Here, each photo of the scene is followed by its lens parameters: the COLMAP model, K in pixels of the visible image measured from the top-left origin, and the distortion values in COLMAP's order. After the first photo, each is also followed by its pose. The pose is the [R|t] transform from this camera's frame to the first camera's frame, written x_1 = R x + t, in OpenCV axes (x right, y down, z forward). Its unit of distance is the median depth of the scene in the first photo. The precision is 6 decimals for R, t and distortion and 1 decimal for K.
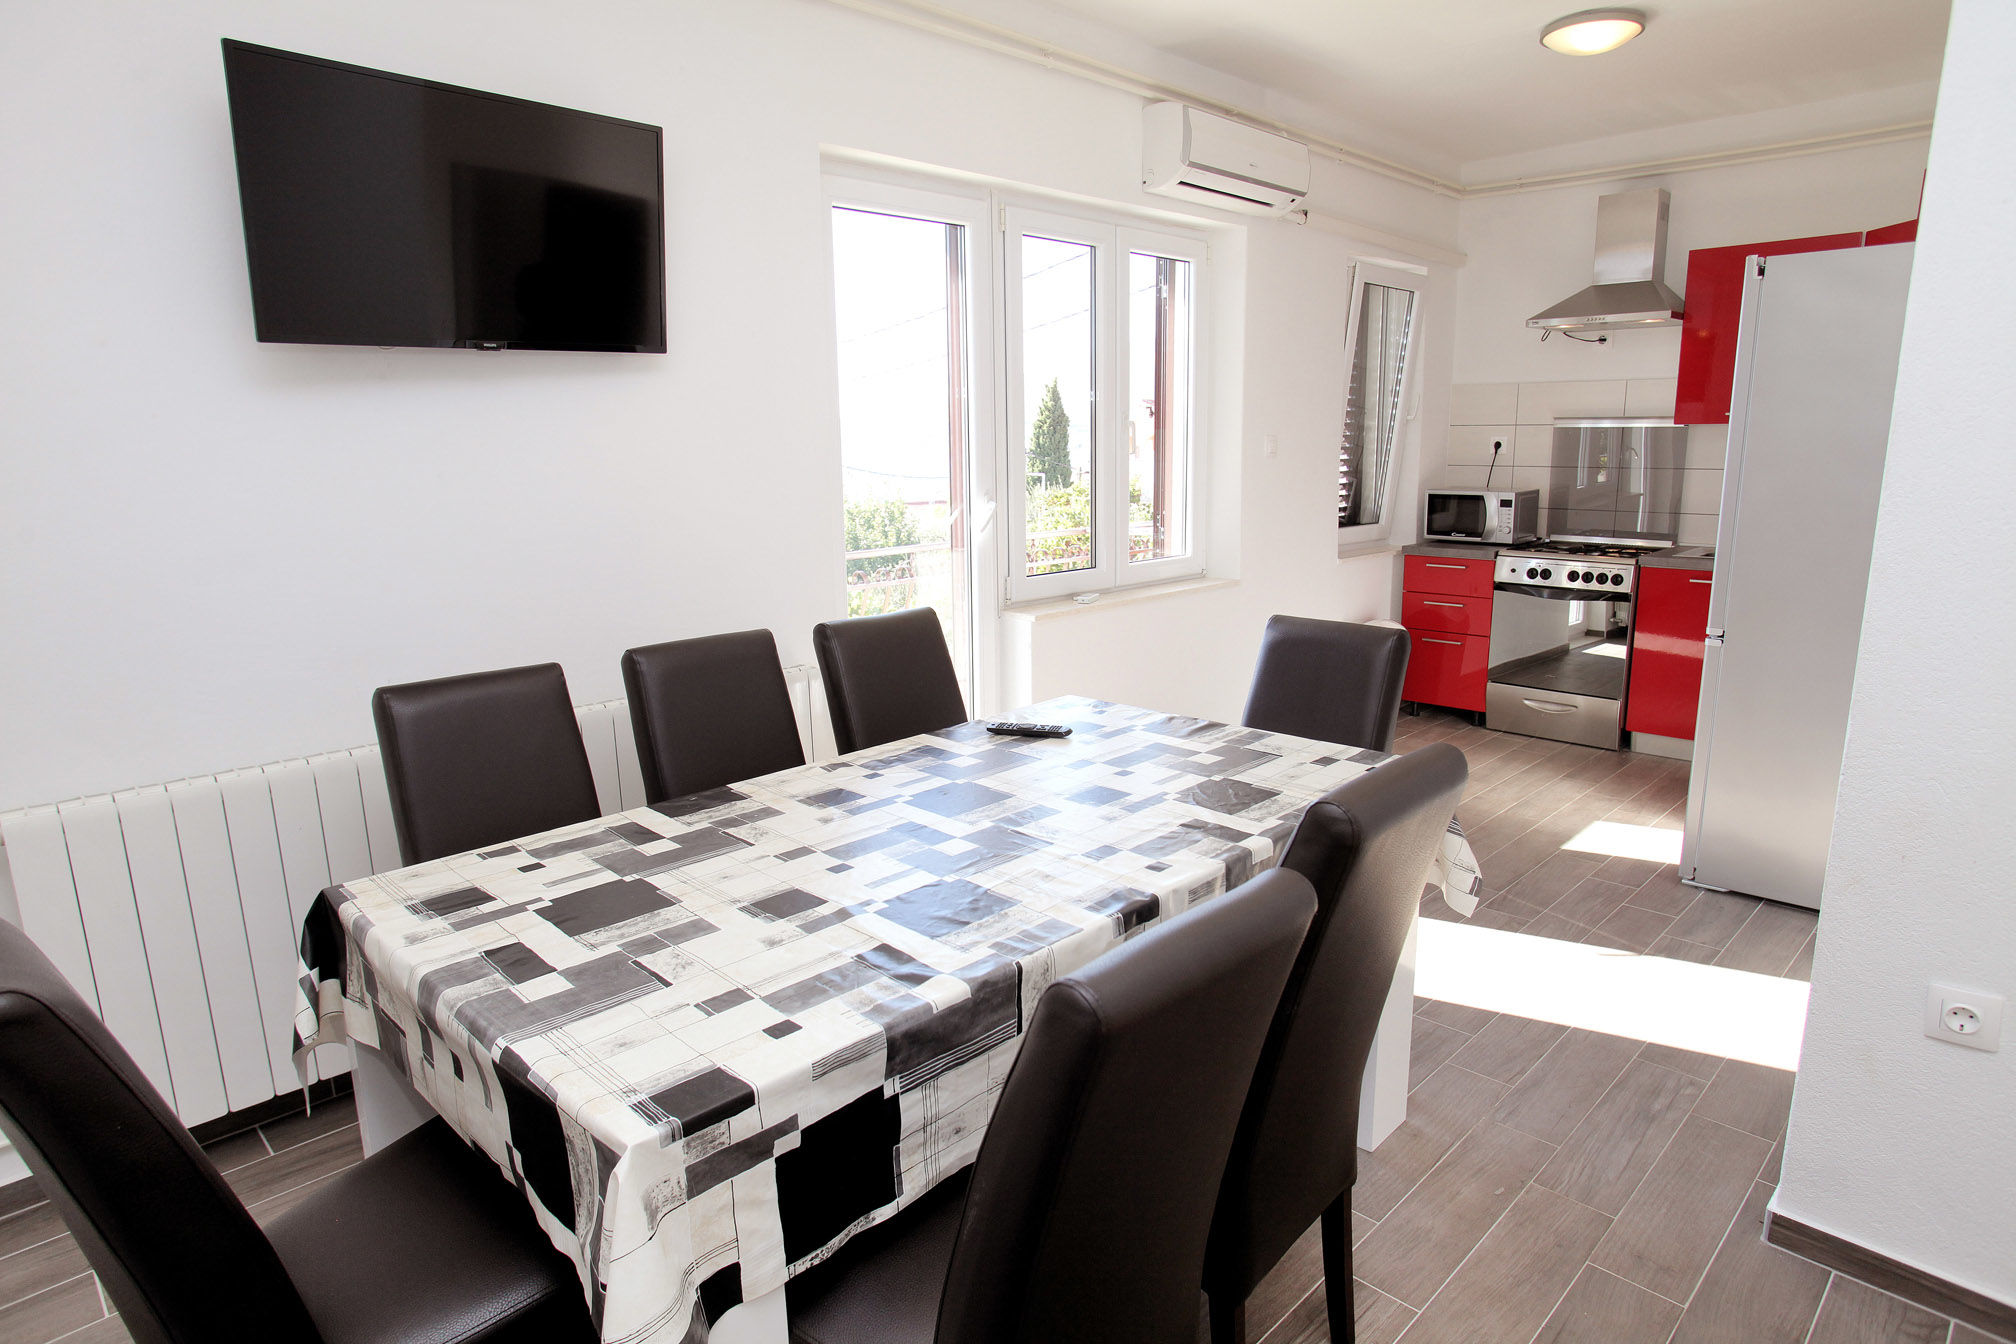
lens RADIAL K [[1146.4, 0, 997.2], [0, 1146.4, 675.2], [0, 0, 1]] dist [-0.035571, -0.000705]
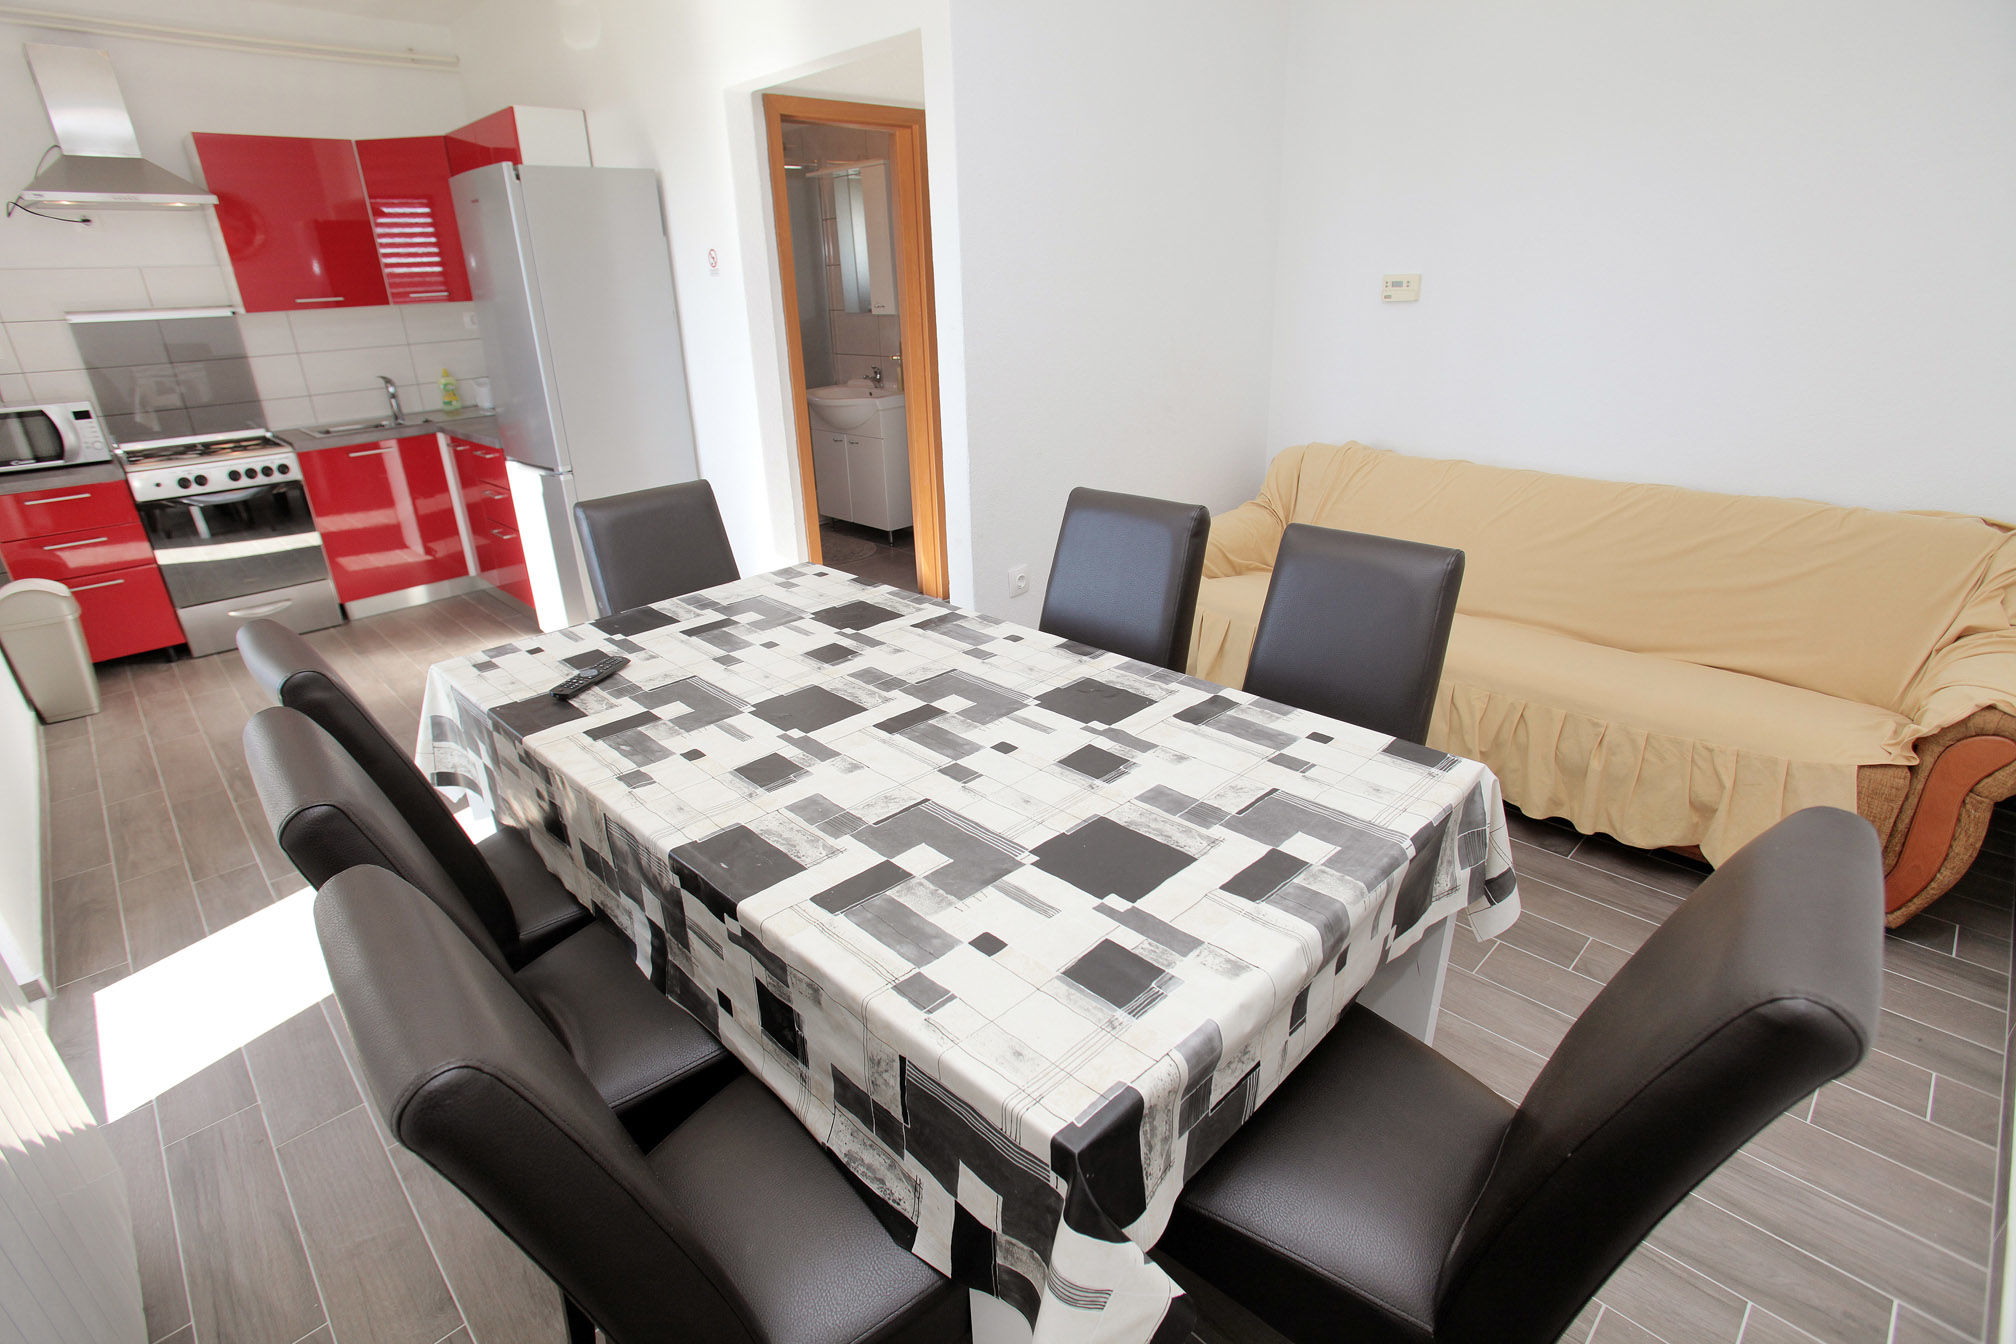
lens RADIAL K [[986.8, 0, 1011.8], [0, 986.8, 662.9], [0, 0, 1]] dist [-0.072970, 0.031693]
pose [[0.009512, -0.359102, 0.933250, -0.314968], [0.234718, 0.908019, 0.347001, -0.068270], [-0.972017, 0.215750, 0.092925, 0.305618]]
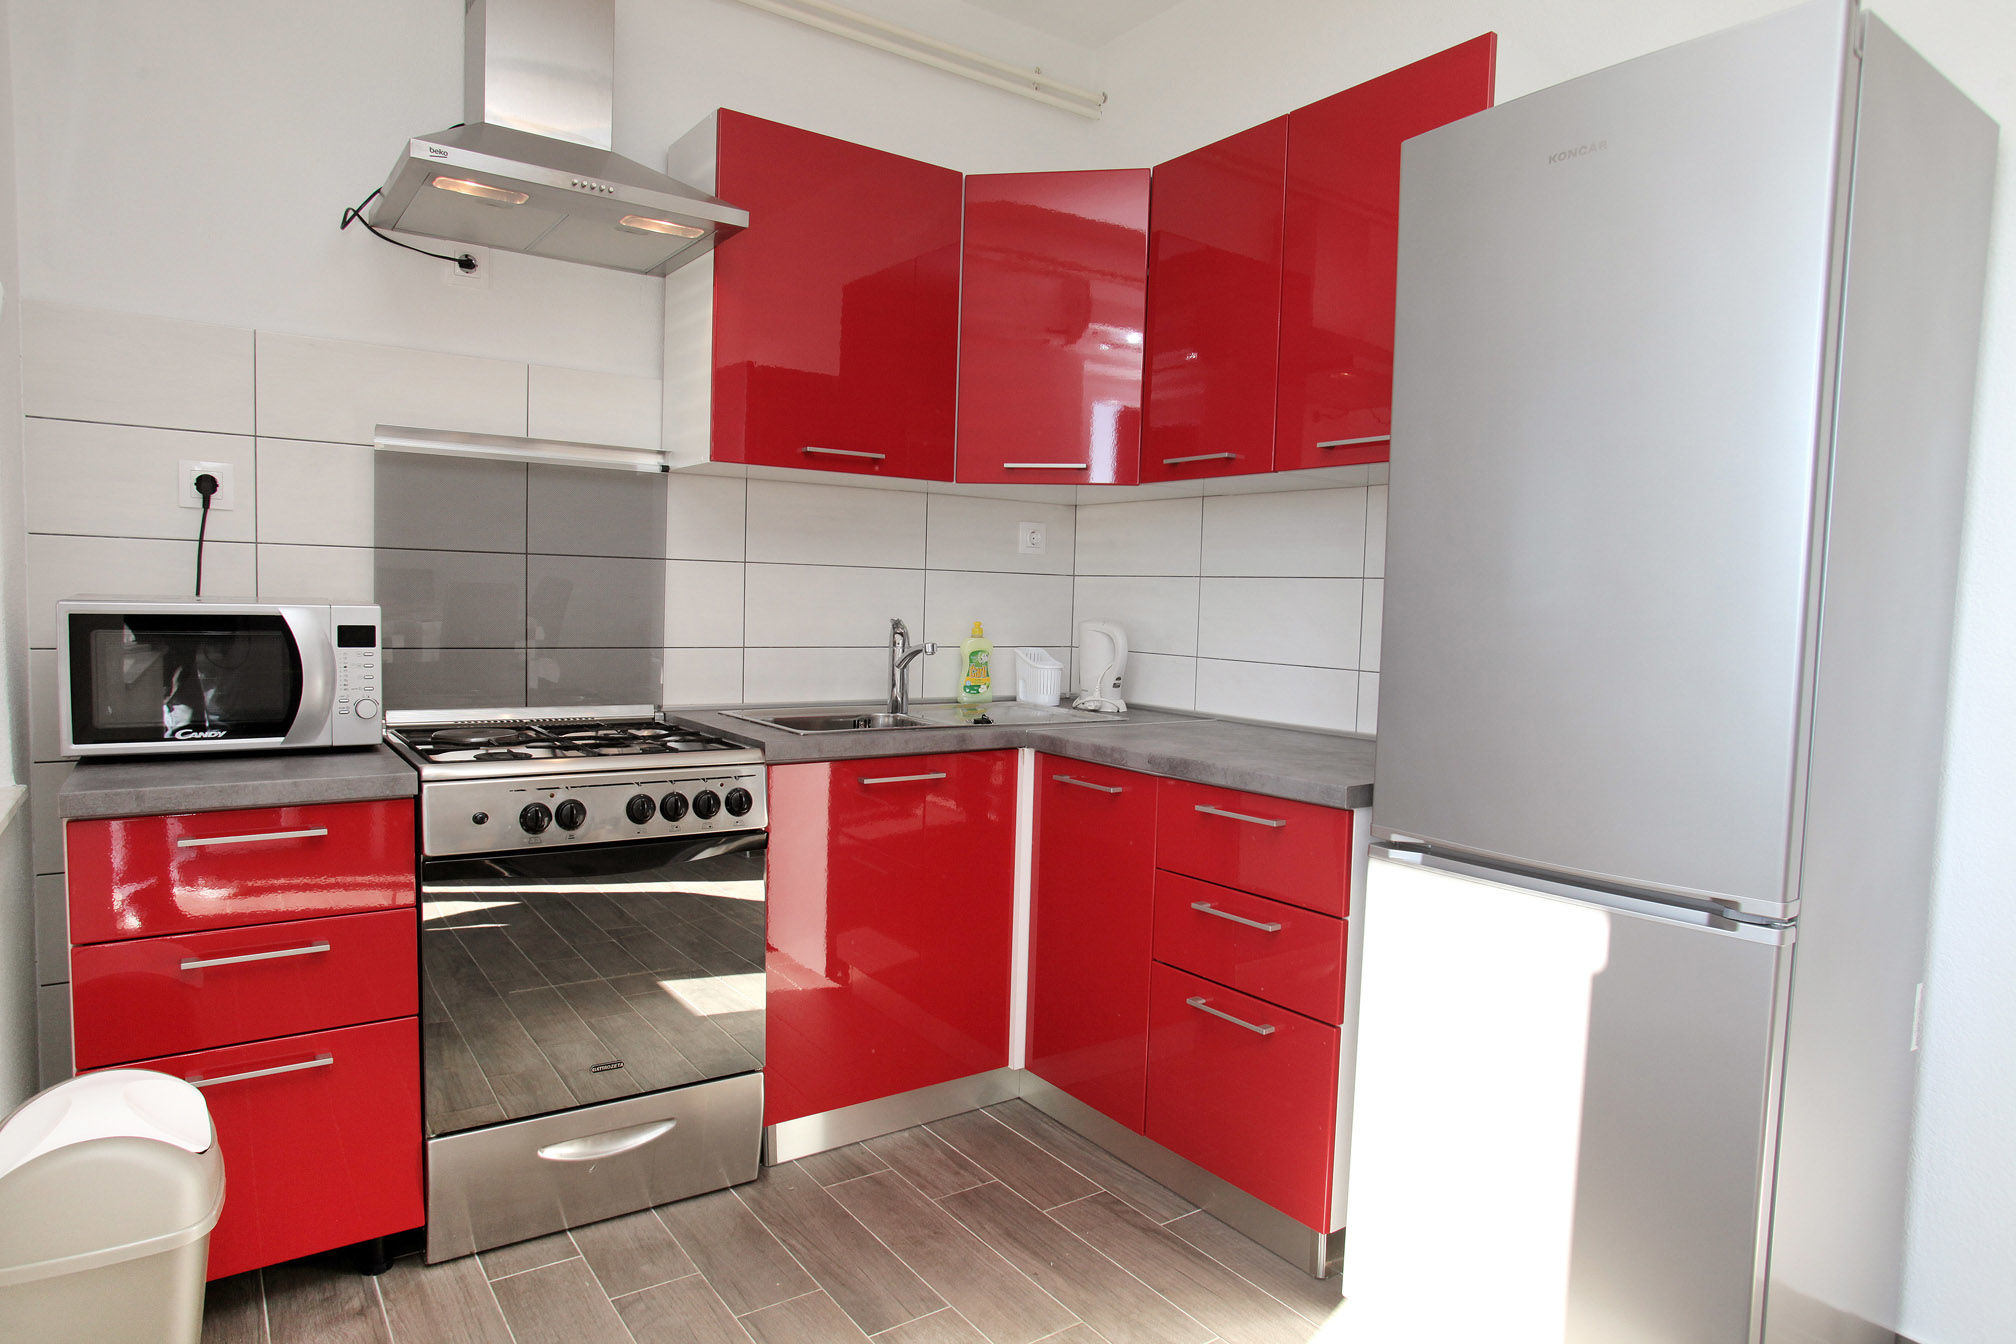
lens RADIAL K [[1173.0, 0, 1016.6], [0, 1173.0, 680.2], [0, 0, 1]] dist [-0.019748, 0.000426]
pose [[0.163493, -0.050236, 0.985265, 0.124938], [0.169044, 0.985359, 0.022190, -0.119438], [-0.971954, 0.162926, 0.169591, 0.797761]]
